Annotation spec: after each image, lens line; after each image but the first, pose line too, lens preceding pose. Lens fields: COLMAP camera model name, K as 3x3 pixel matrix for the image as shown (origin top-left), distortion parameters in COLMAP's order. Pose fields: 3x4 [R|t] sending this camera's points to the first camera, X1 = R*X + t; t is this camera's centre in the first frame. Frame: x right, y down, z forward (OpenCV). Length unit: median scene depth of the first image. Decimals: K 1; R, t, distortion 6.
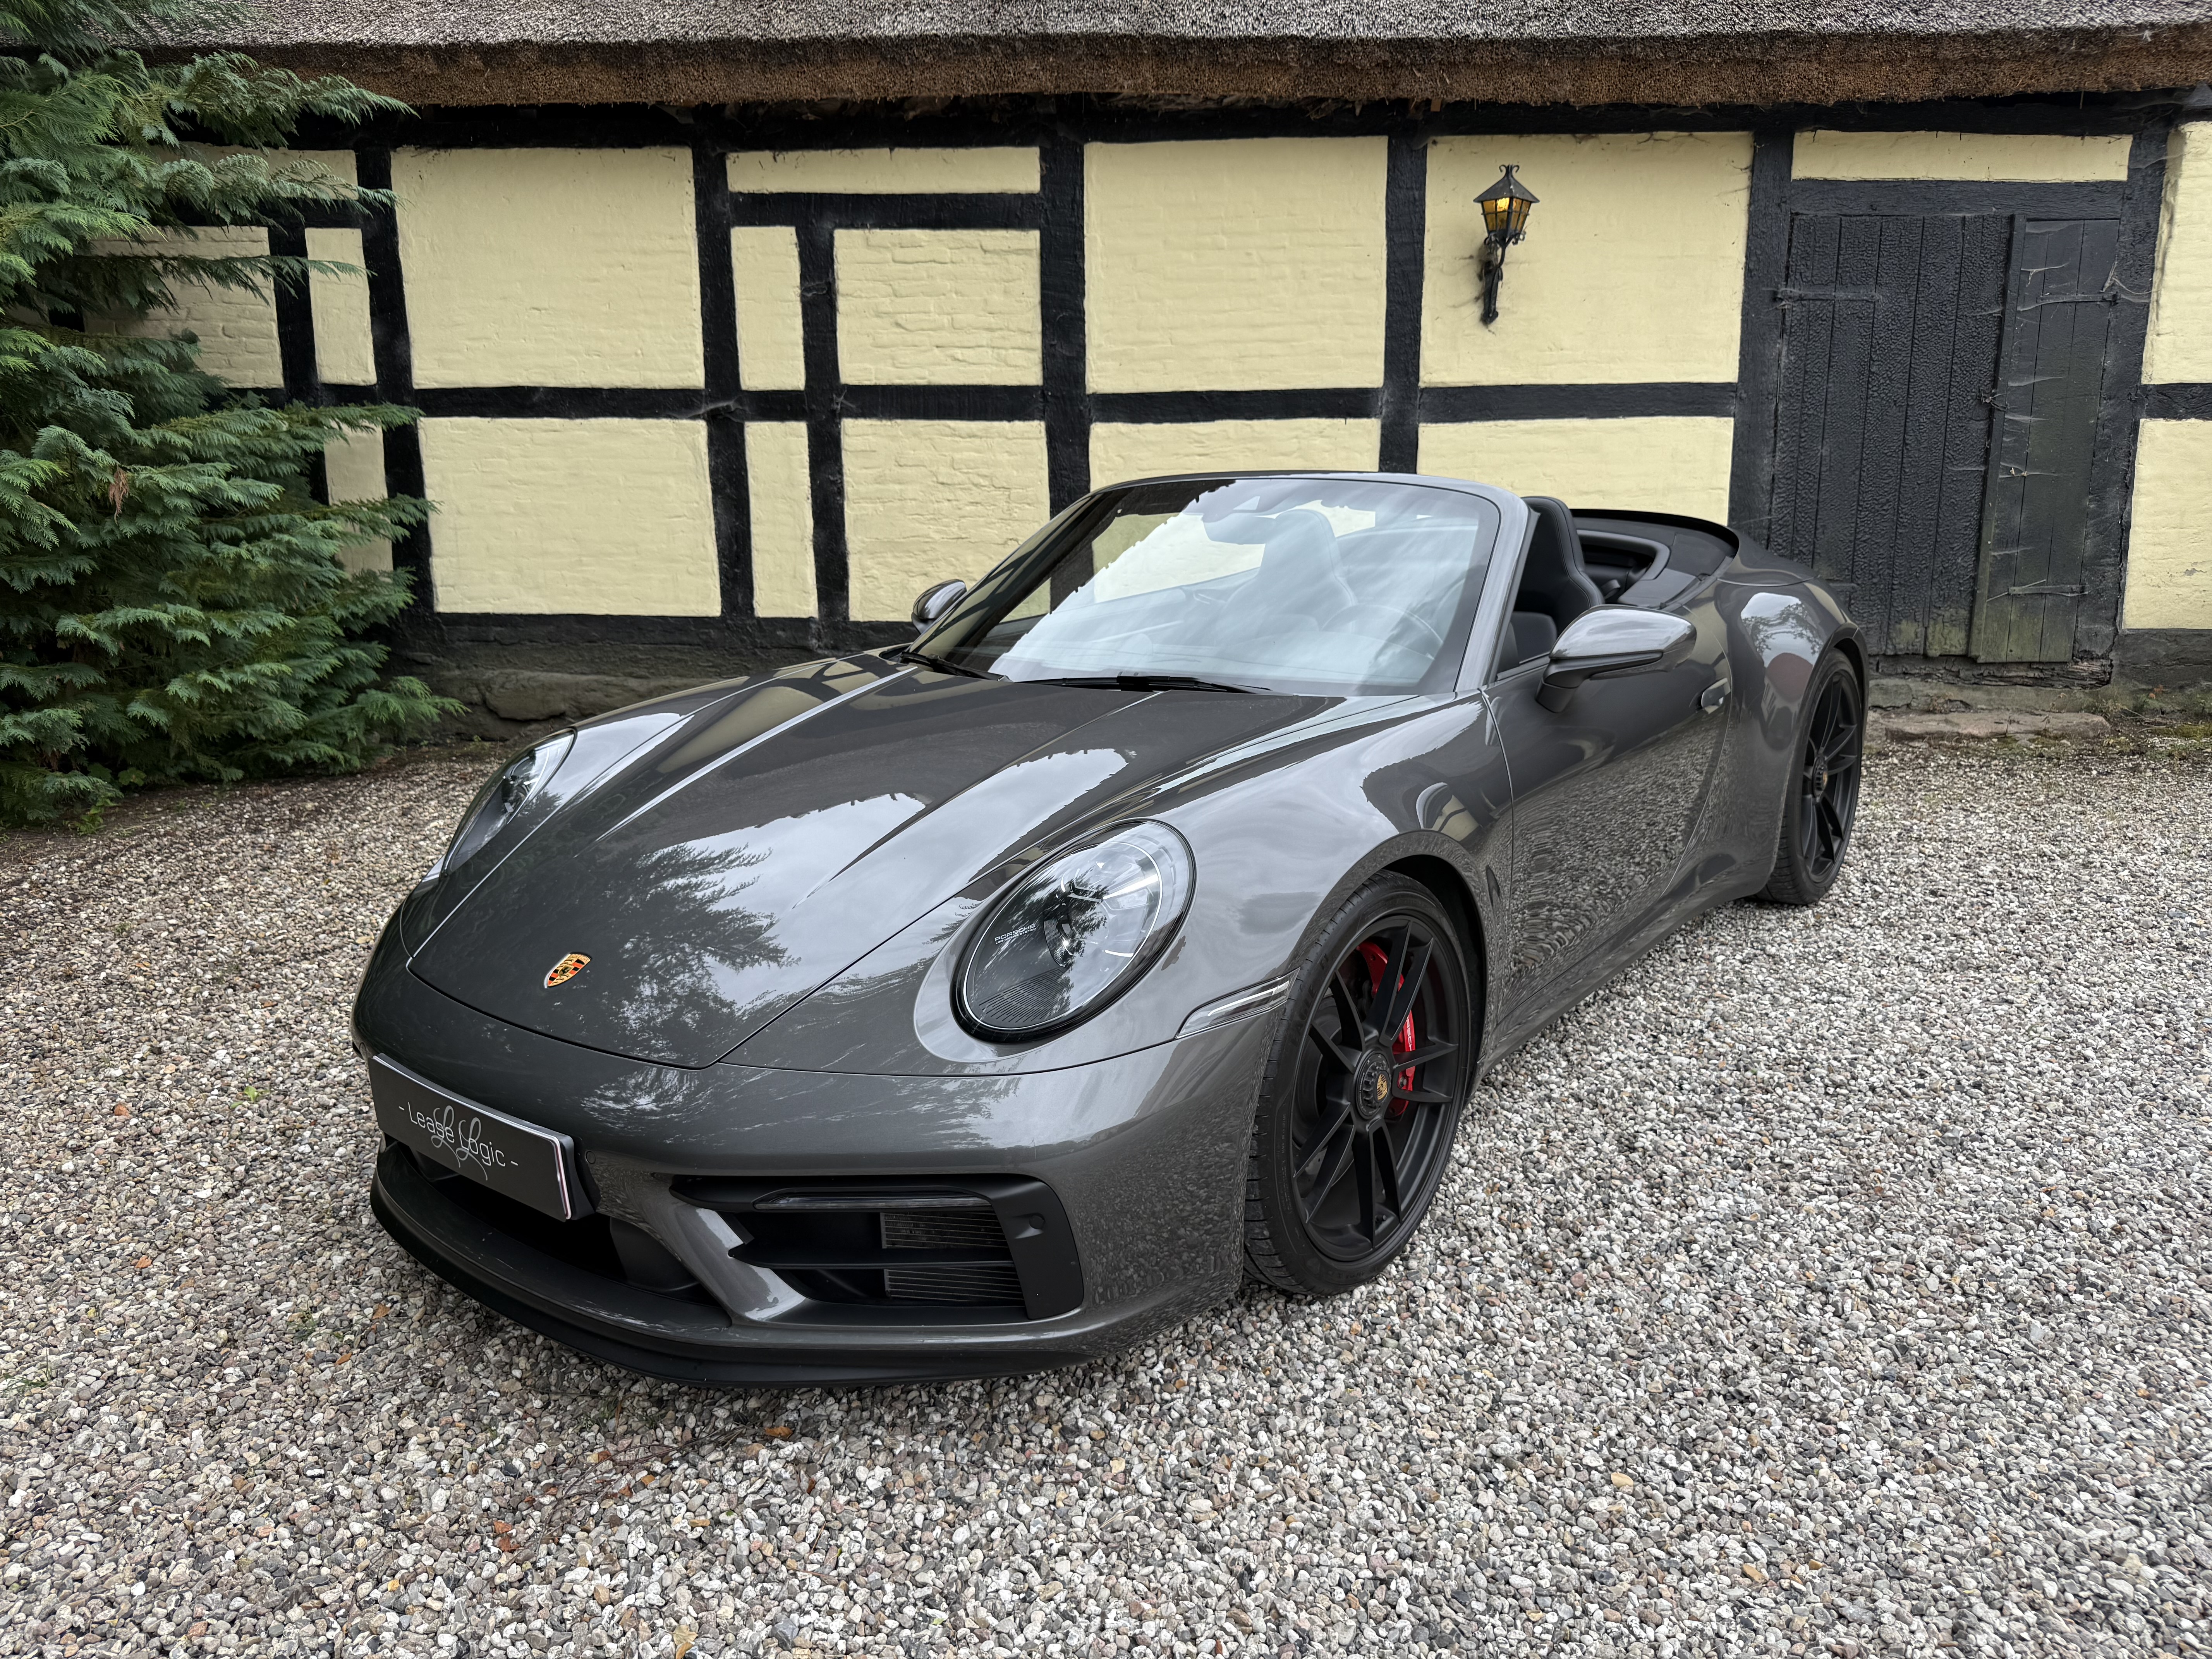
lens RADIAL K [[1536.1, 0, 1107.9], [0, 1536.1, 837.1], [0, 0, 1]] dist [-0.006340, -0.003357]
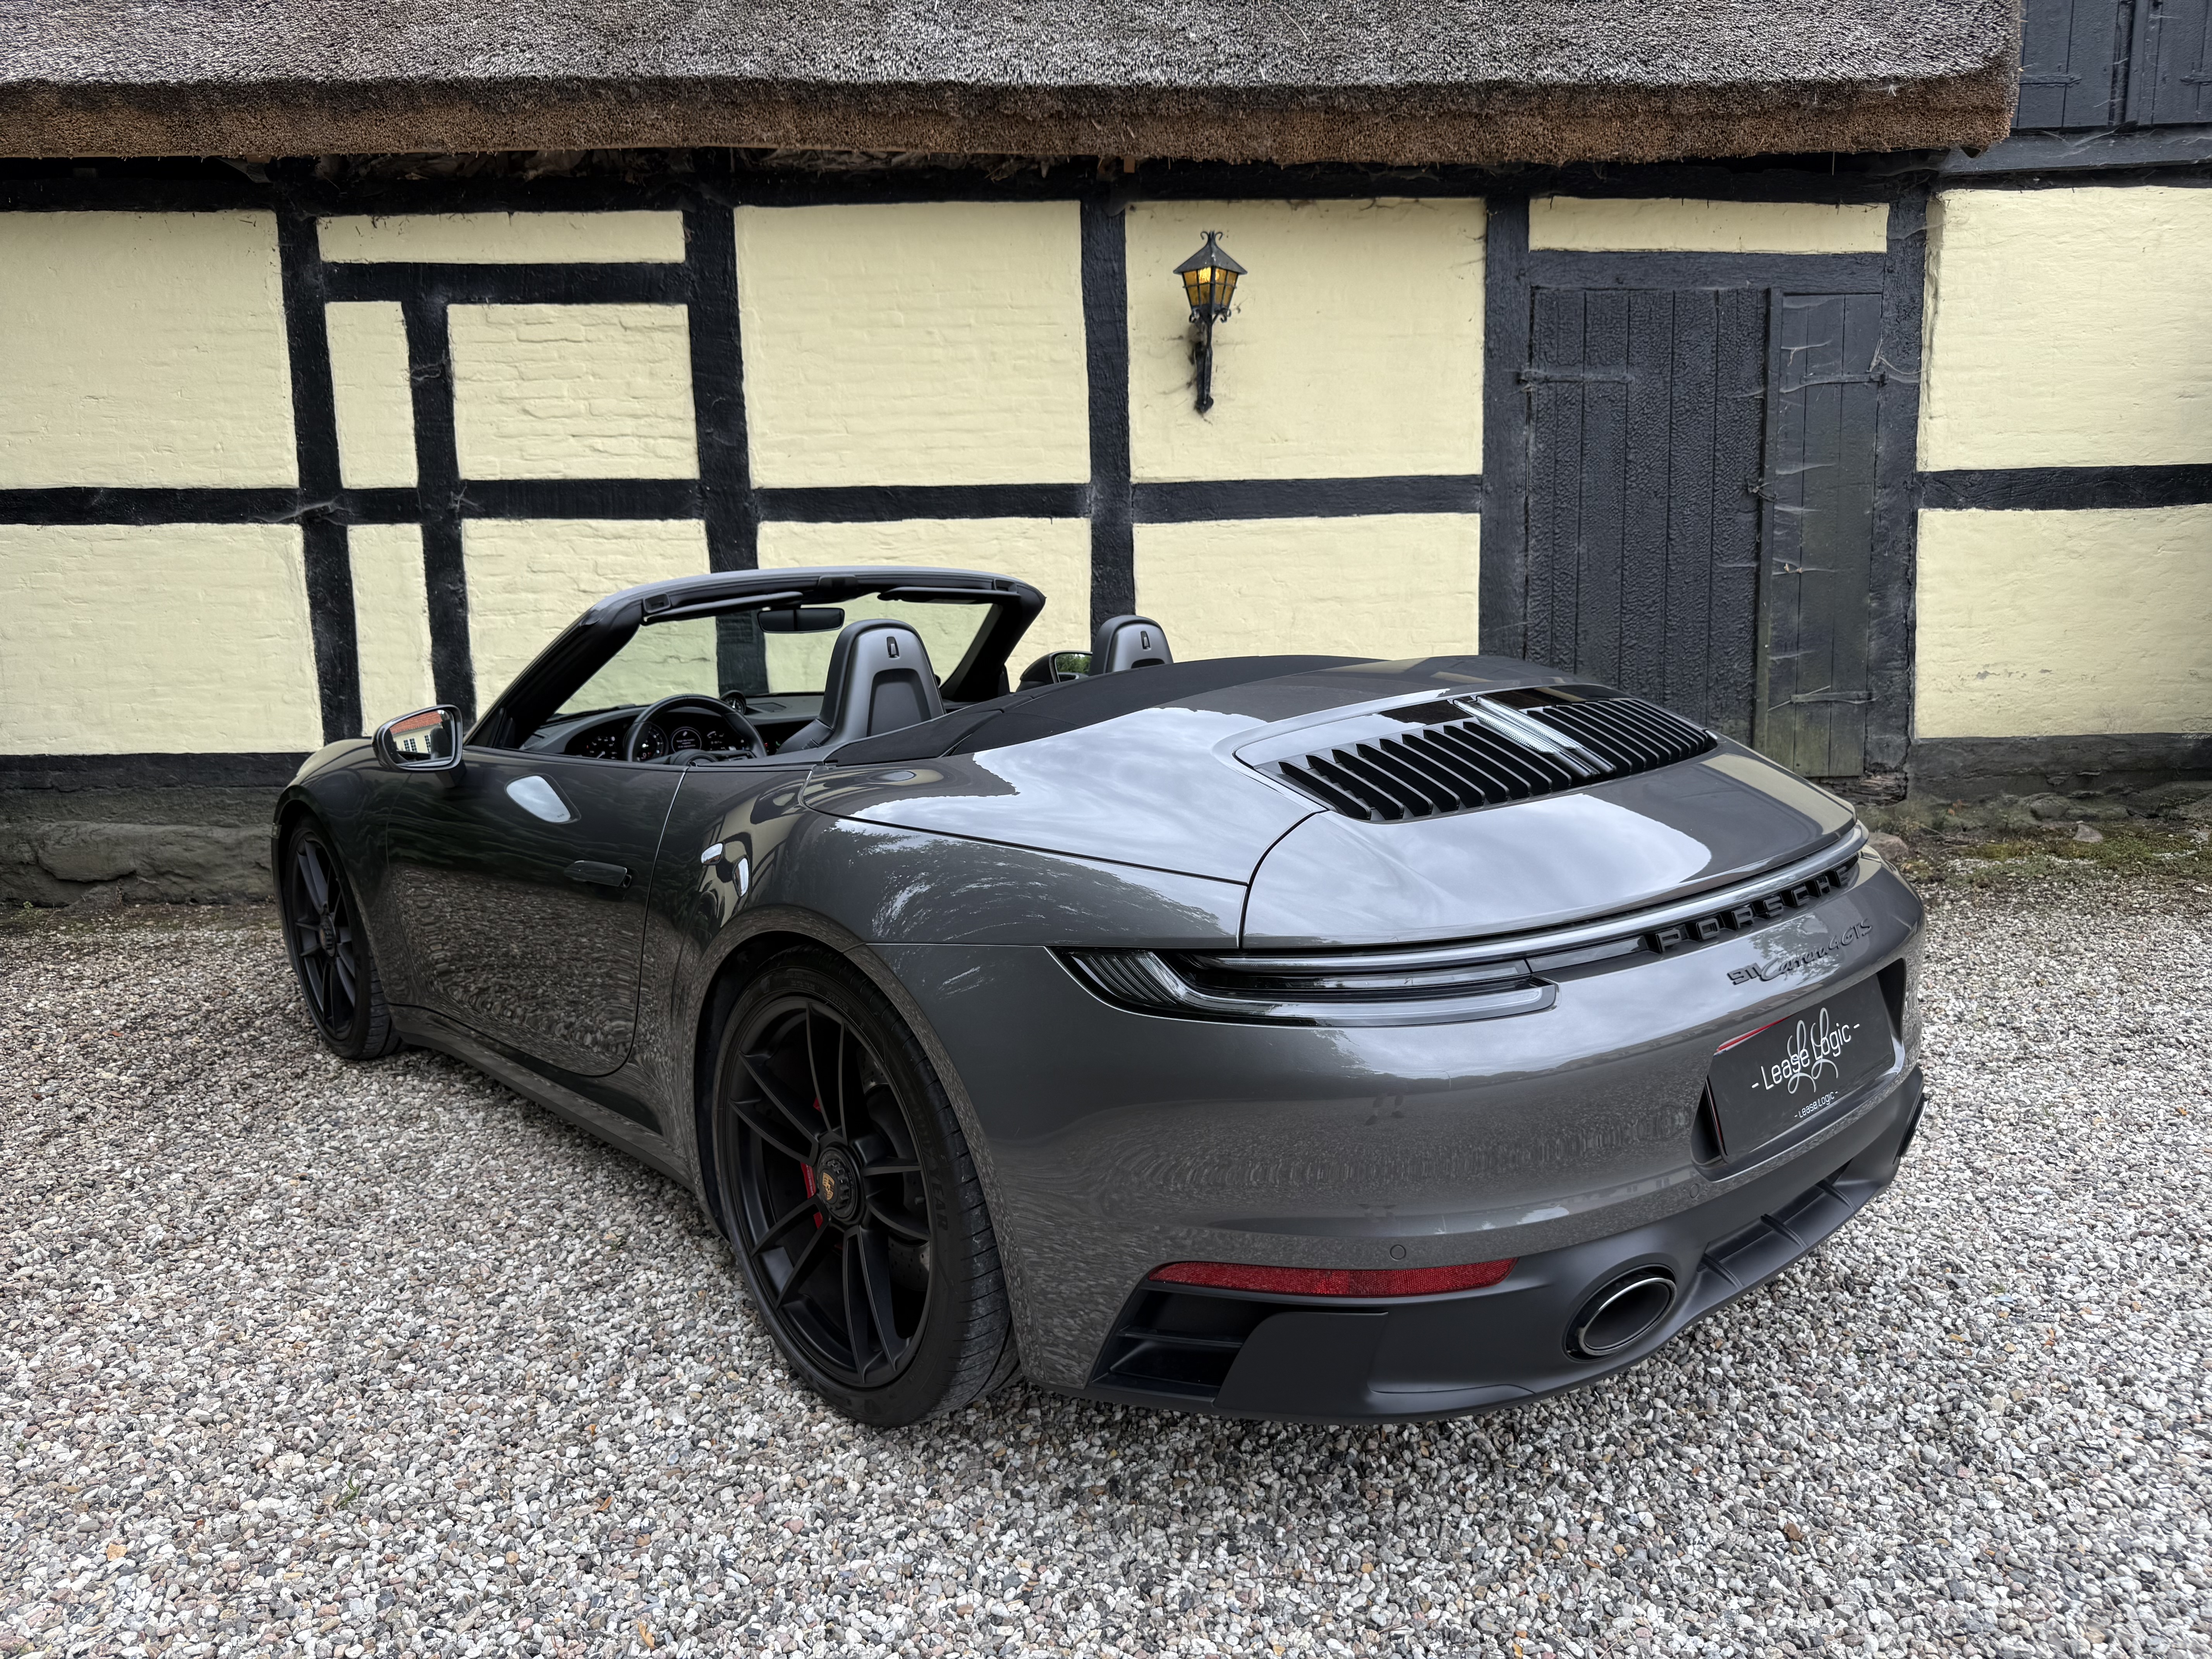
lens RADIAL K [[1536.1, 0, 1107.9], [0, 1536.1, 837.1], [0, 0, 1]] dist [-0.006340, -0.003357]
pose [[0.996781, -0.023642, 0.076602, 0.120861], [0.028710, 0.997423, -0.065749, -0.033101], [-0.074850, 0.067736, 0.994892, 0.143940]]
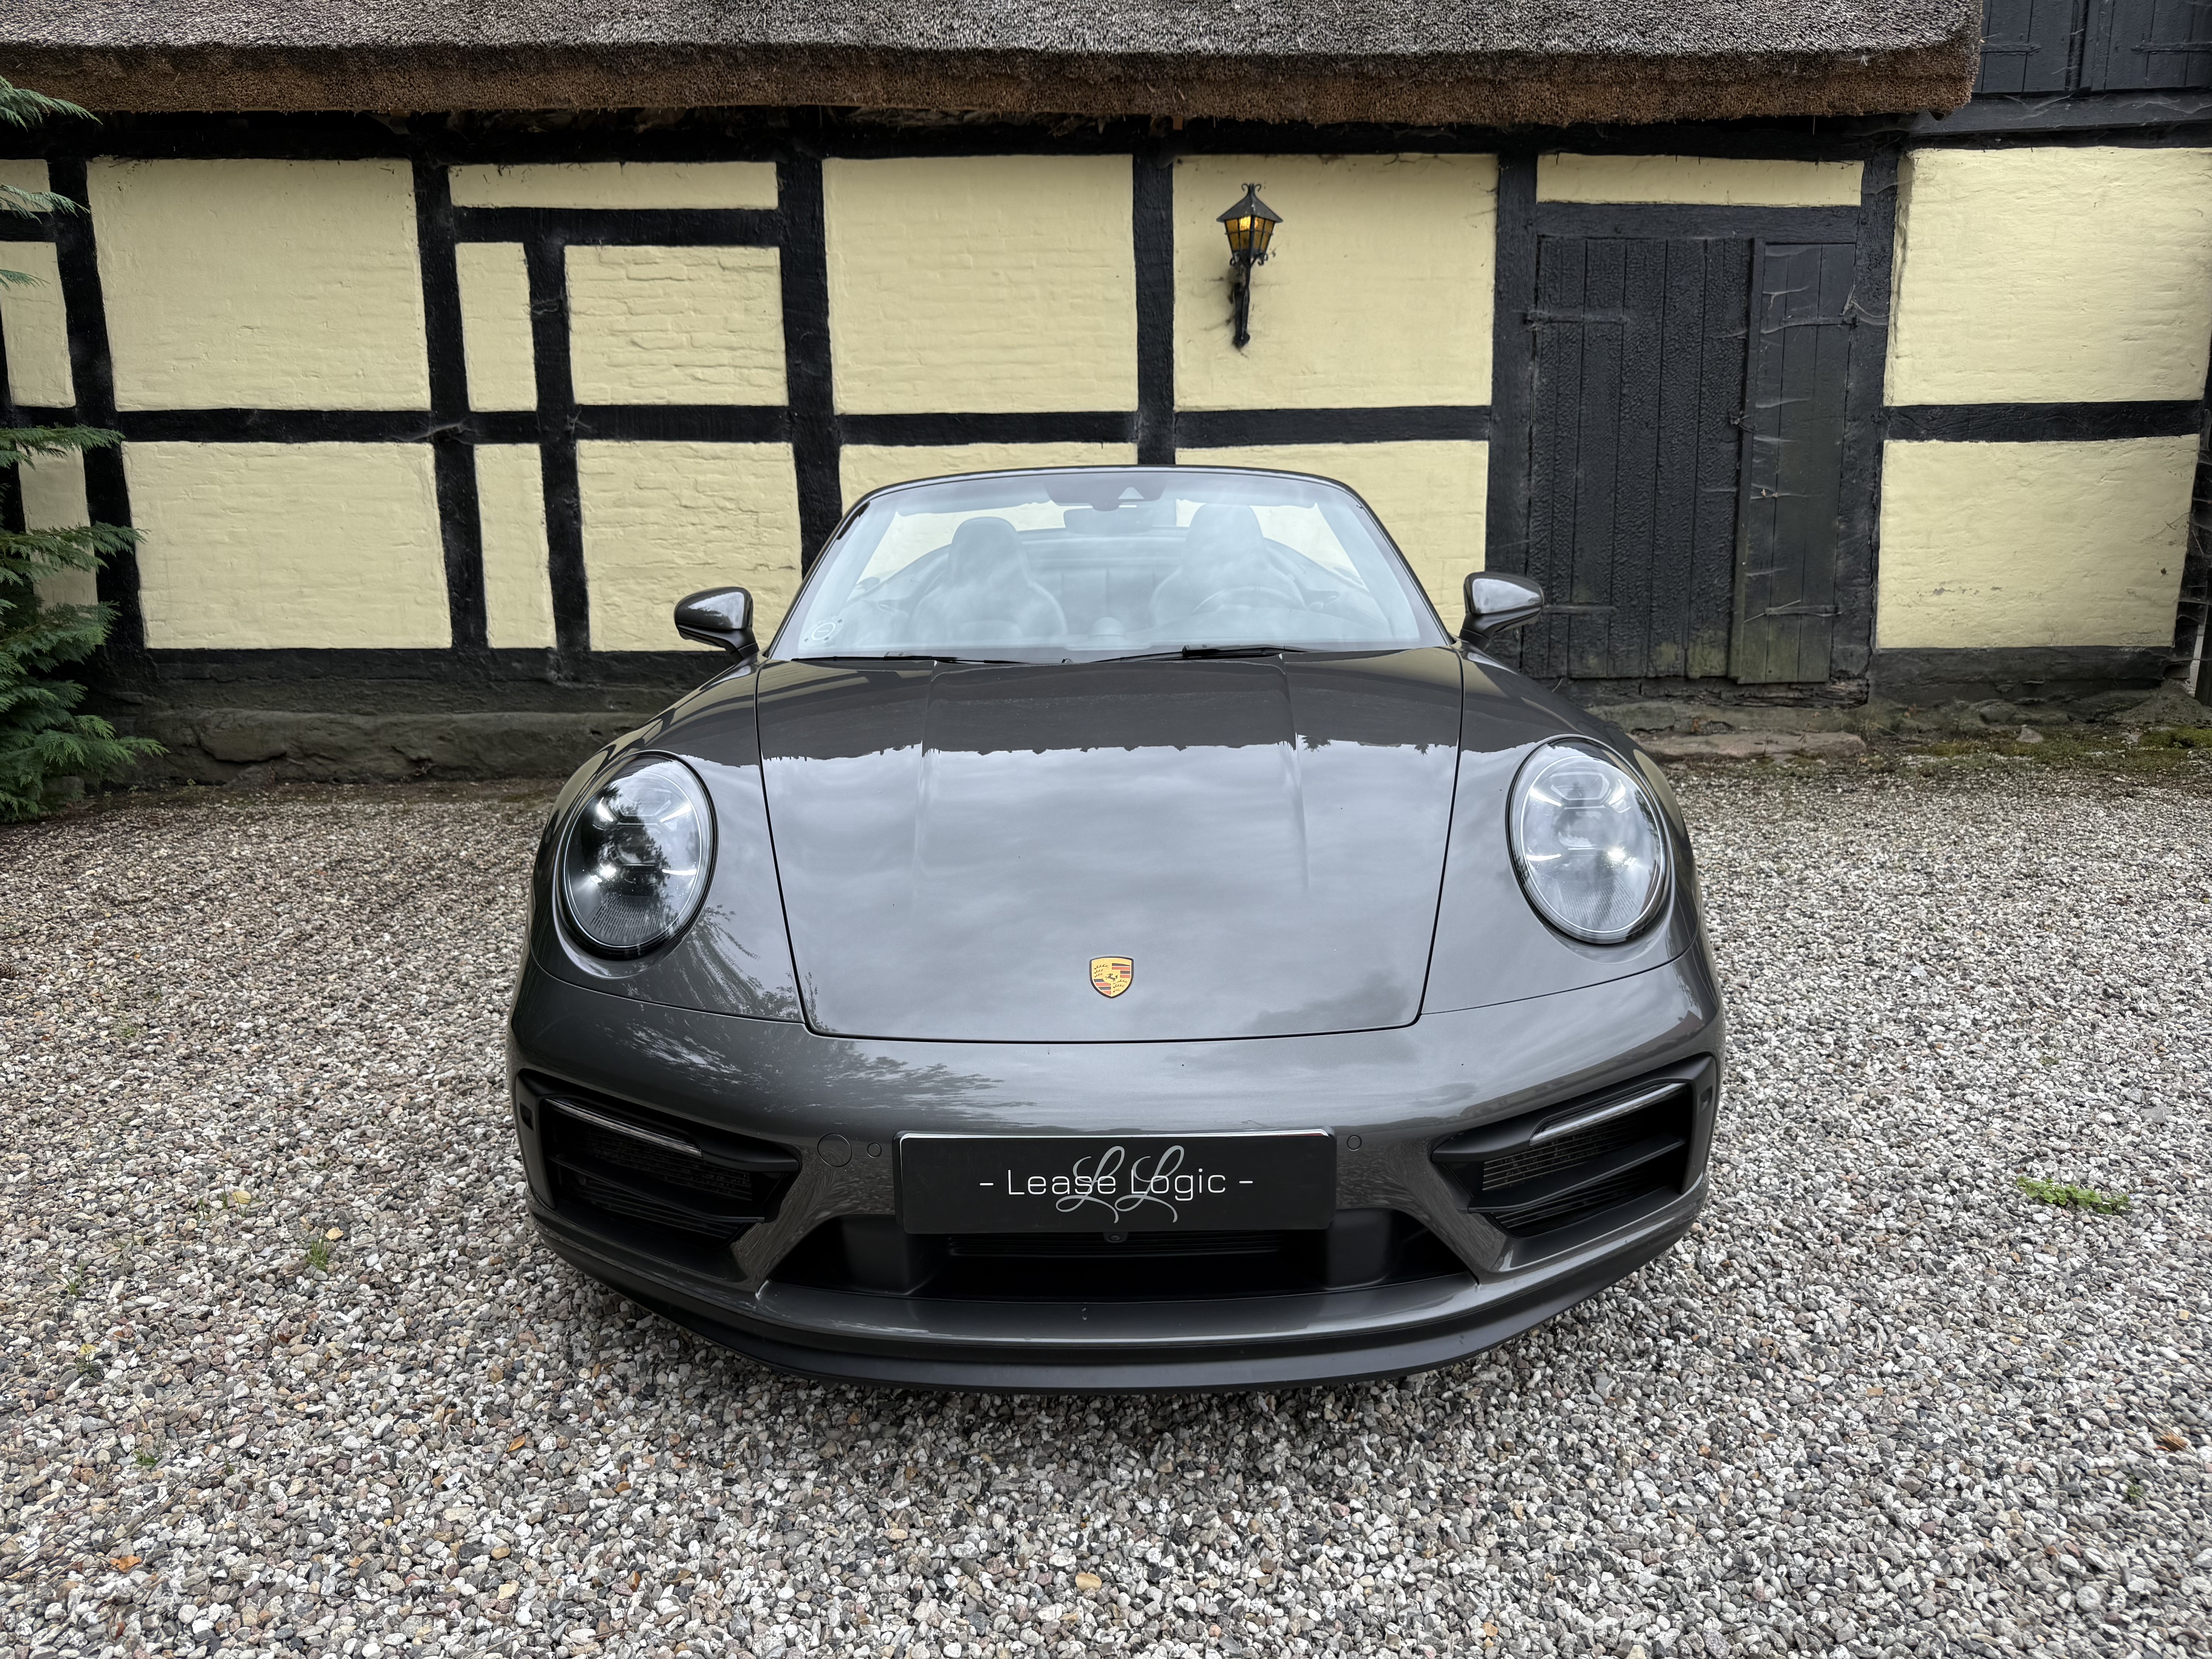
lens RADIAL K [[1536.8, 0, 1097.1], [0, 1536.8, 834.2], [0, 0, 1]] dist [-0.009146, 0.000158]
pose [[0.997719, -0.016579, 0.065434, 0.087519], [0.018593, 0.999369, -0.030280, 0.006611], [-0.064890, 0.031427, 0.997397, 0.035673]]
